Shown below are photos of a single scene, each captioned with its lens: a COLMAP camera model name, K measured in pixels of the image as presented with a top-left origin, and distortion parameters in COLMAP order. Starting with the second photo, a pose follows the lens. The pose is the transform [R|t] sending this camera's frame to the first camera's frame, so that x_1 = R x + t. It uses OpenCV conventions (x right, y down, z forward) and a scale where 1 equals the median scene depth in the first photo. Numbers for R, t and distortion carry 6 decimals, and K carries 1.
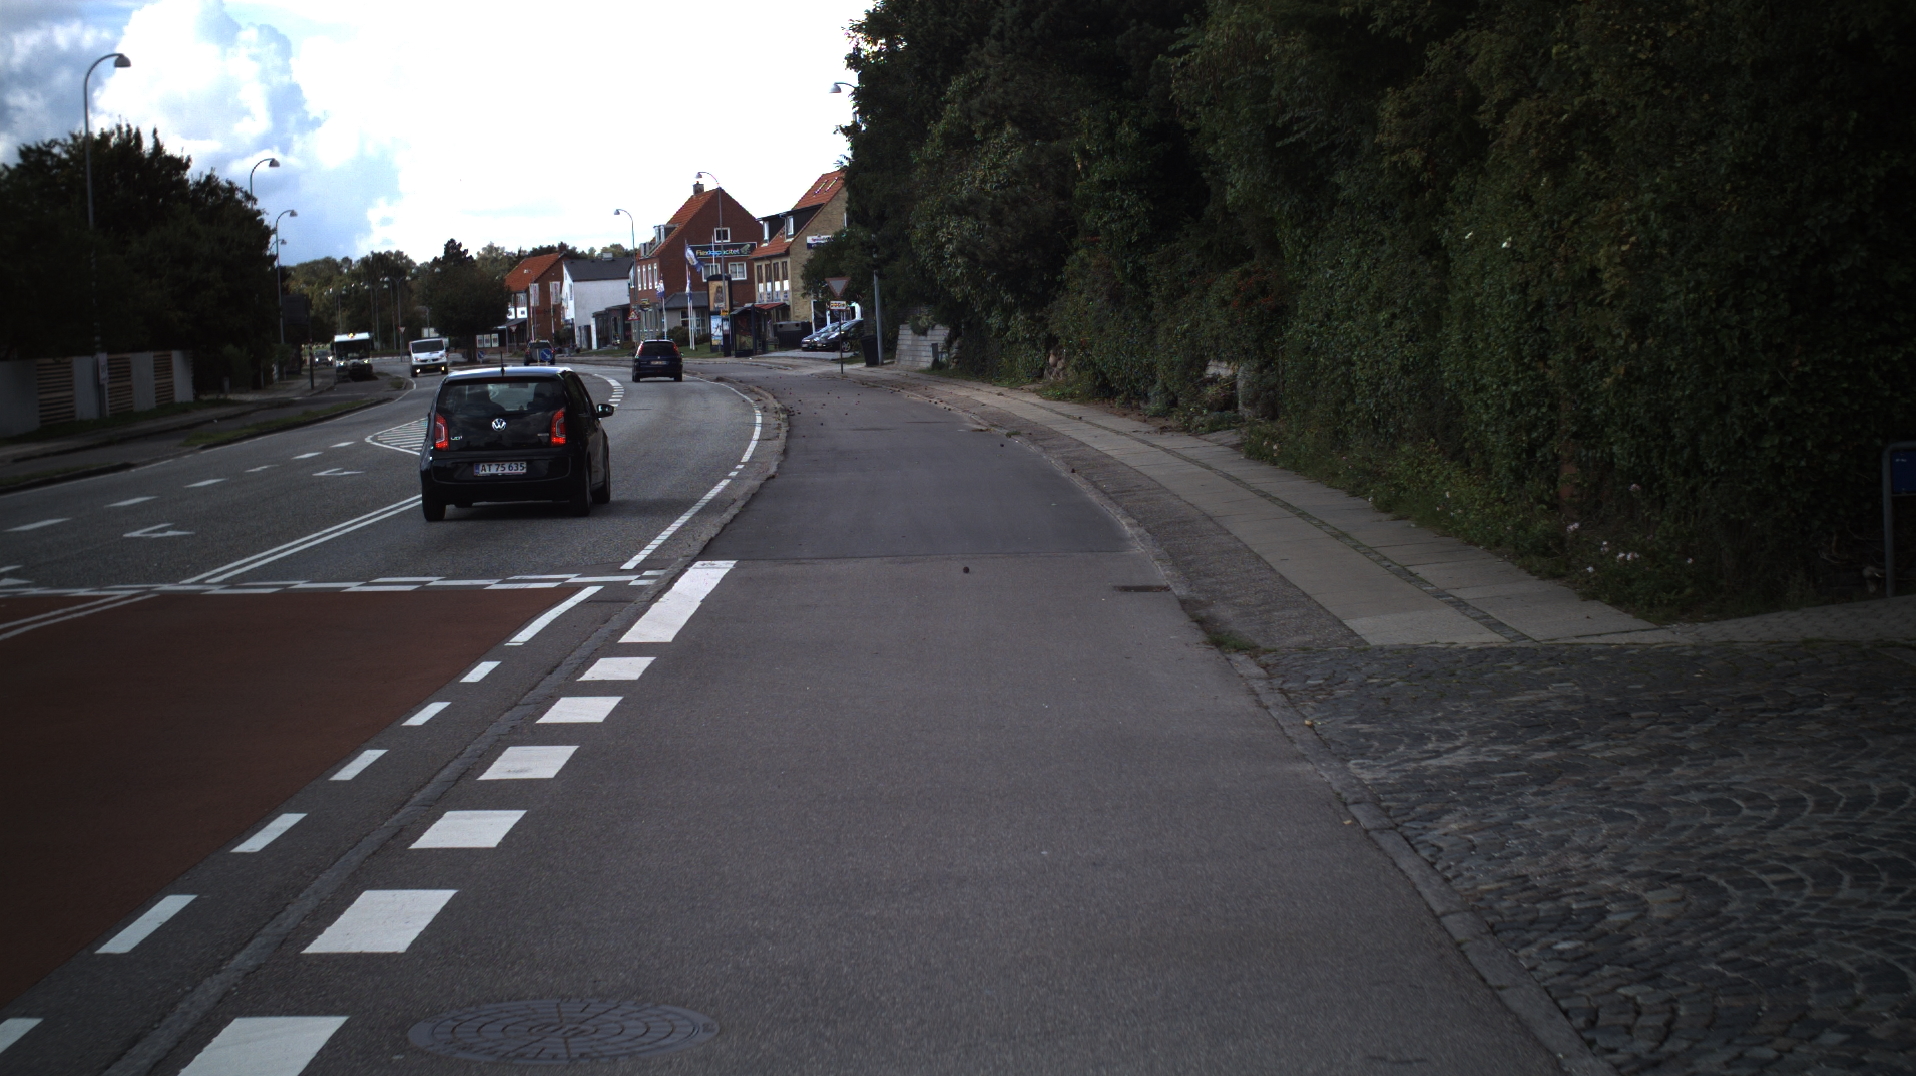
lens RADIAL K [[3568.8, 0, 958.0], [0, 3568.8, 538.0], [0, 0, 1]] dist [-0.293462, 0.407252]
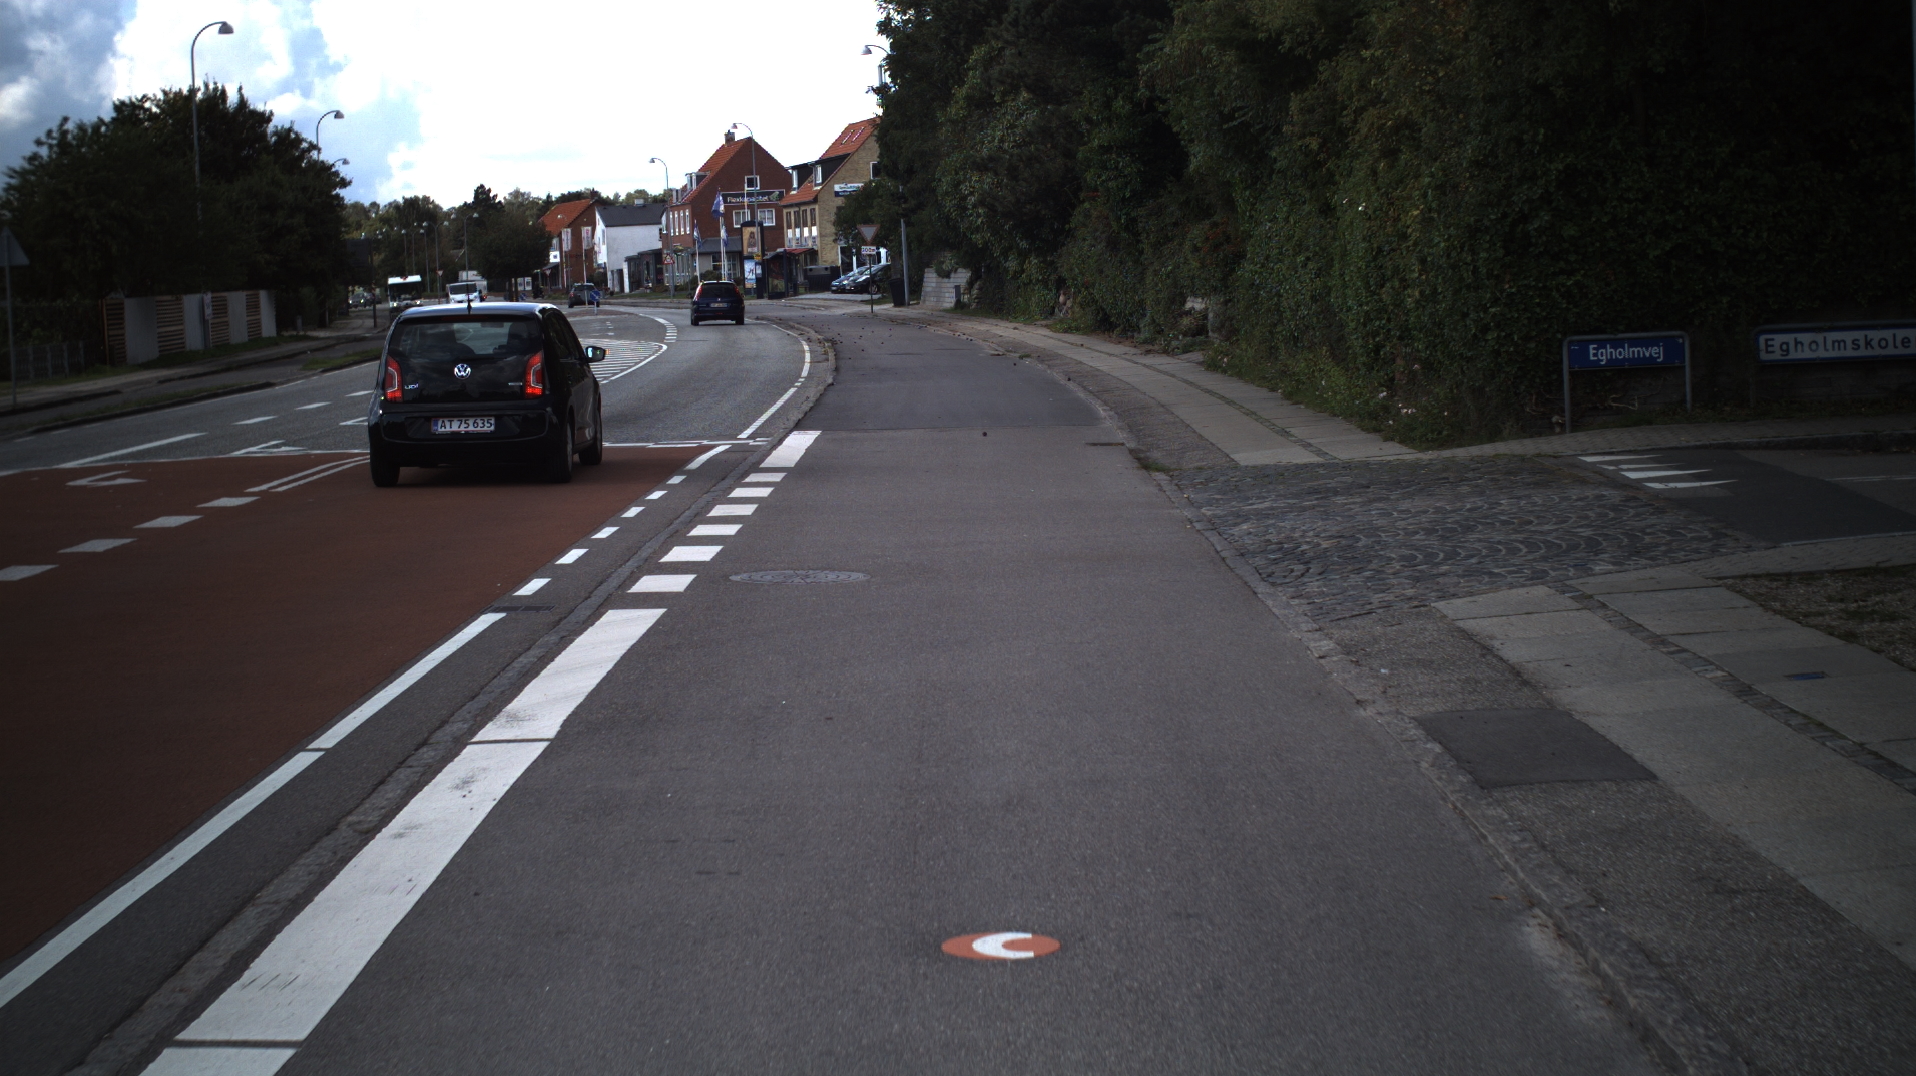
lens RADIAL K [[3568.8, 0, 958.0], [0, 3568.8, 538.0], [0, 0, 1]] dist [-0.293462, 0.407252]
pose [[0.999979, 0.003493, -0.005422, -0.000159], [-0.003410, 0.999879, 0.015197, 0.008179], [0.005475, -0.015178, 0.999870, -0.122045]]
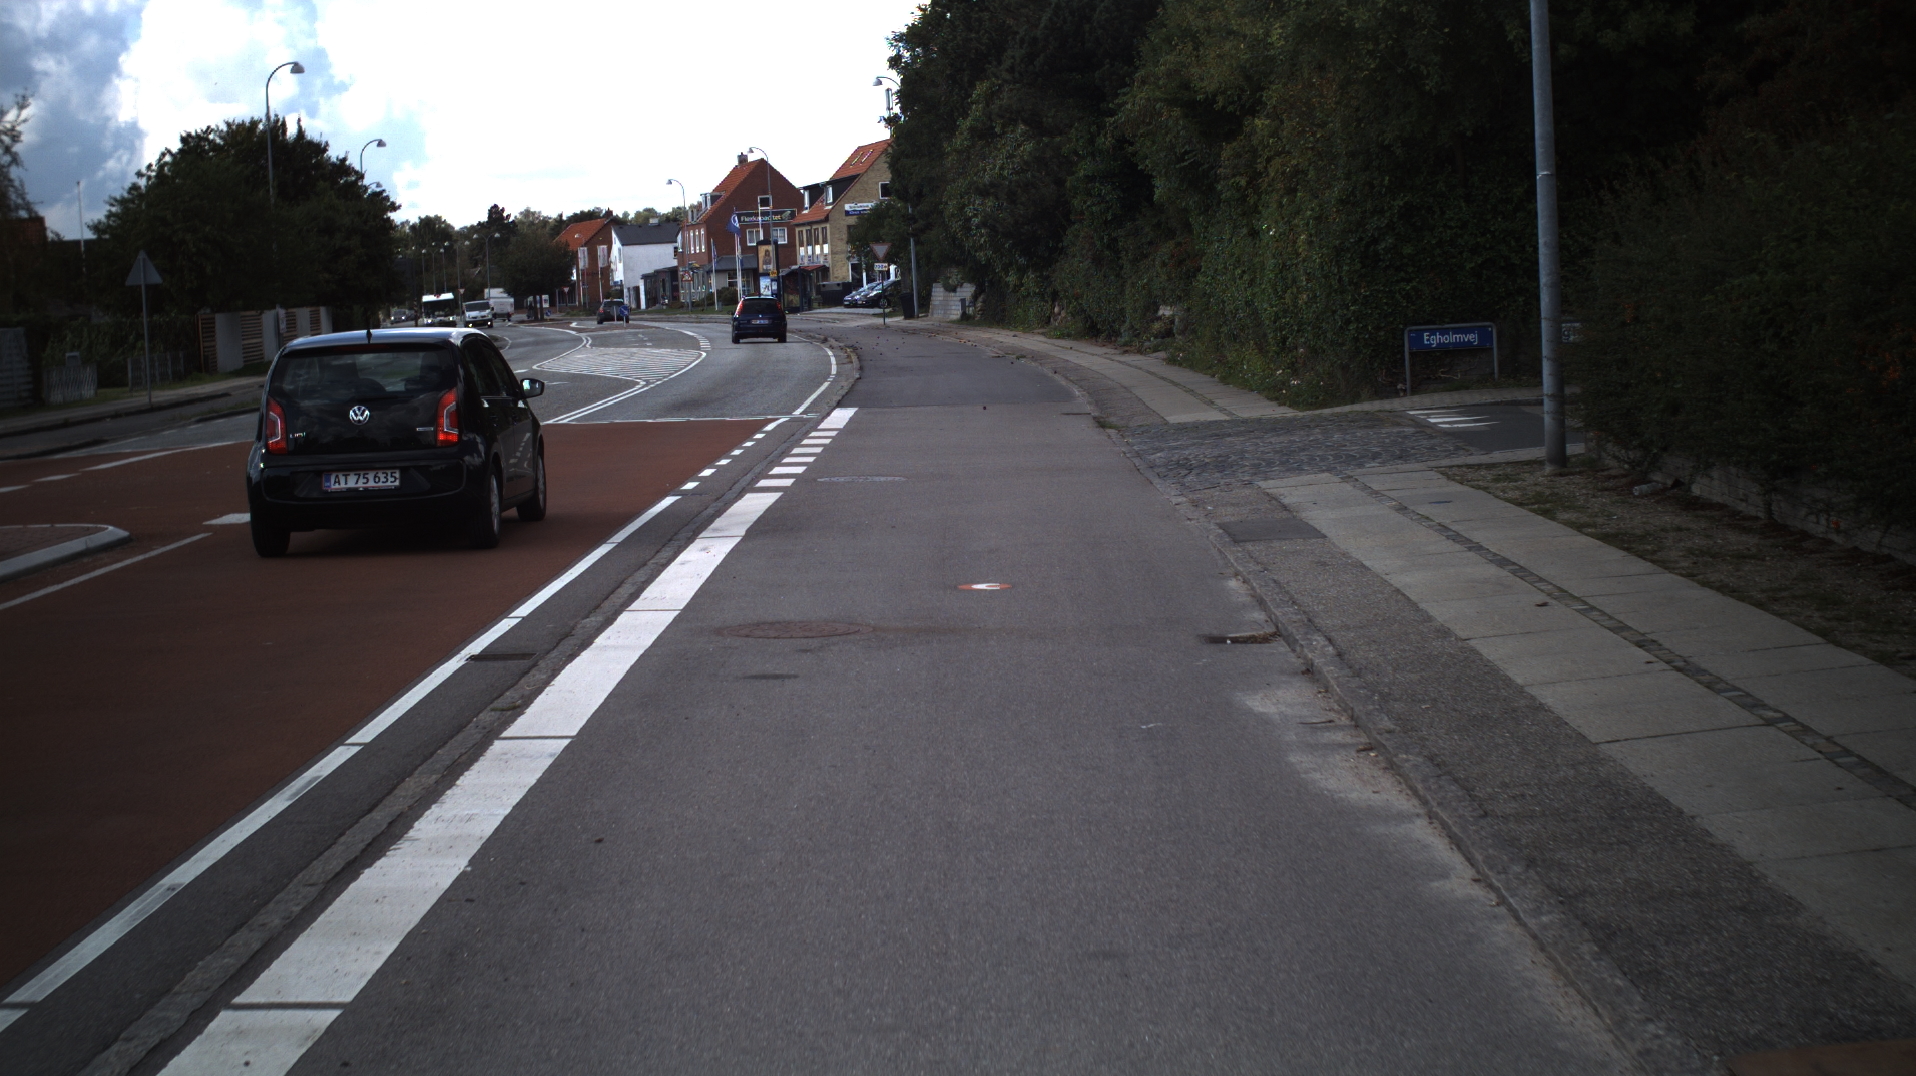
lens RADIAL K [[3568.8, 0, 958.0], [0, 3568.8, 538.0], [0, 0, 1]] dist [-0.293462, 0.407252]
pose [[0.999970, -0.002329, -0.007391, 0.000562], [0.002409, 0.999939, 0.010742, 0.016061], [0.007366, -0.010760, 0.999915, -0.244289]]
